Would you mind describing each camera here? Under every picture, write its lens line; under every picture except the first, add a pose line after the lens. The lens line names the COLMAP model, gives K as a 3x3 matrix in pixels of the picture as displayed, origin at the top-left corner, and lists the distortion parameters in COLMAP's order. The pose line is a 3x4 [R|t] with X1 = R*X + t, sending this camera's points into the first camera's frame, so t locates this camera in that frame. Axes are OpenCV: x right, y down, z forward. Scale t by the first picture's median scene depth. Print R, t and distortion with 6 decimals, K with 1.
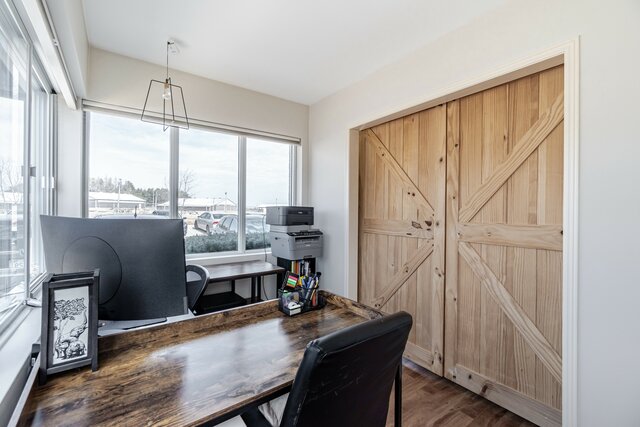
lens RADIAL K [[277.6, 0, 312.8], [0, 277.6, 207.3], [0, 0, 1]] dist [-0.003580, -0.000418]
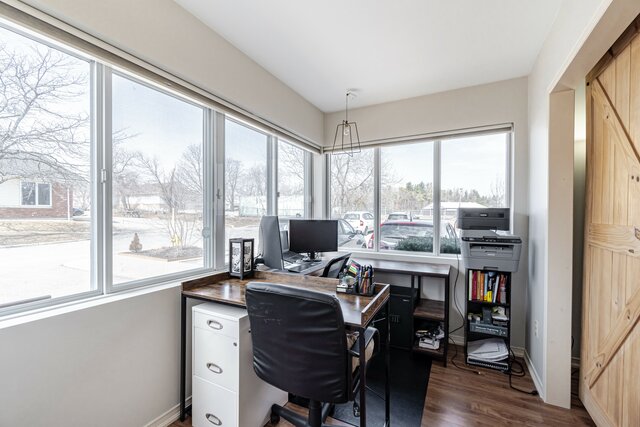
lens RADIAL K [[278.5, 0, 316.0], [0, 278.5, 214.1], [0, 0, 1]] dist [-0.000629, 0.000080]
pose [[0.439800, -0.010994, -0.898029, 0.495624], [0.008197, 0.999933, -0.008227, 0.019238], [0.898058, -0.003743, 0.439860, 0.167570]]
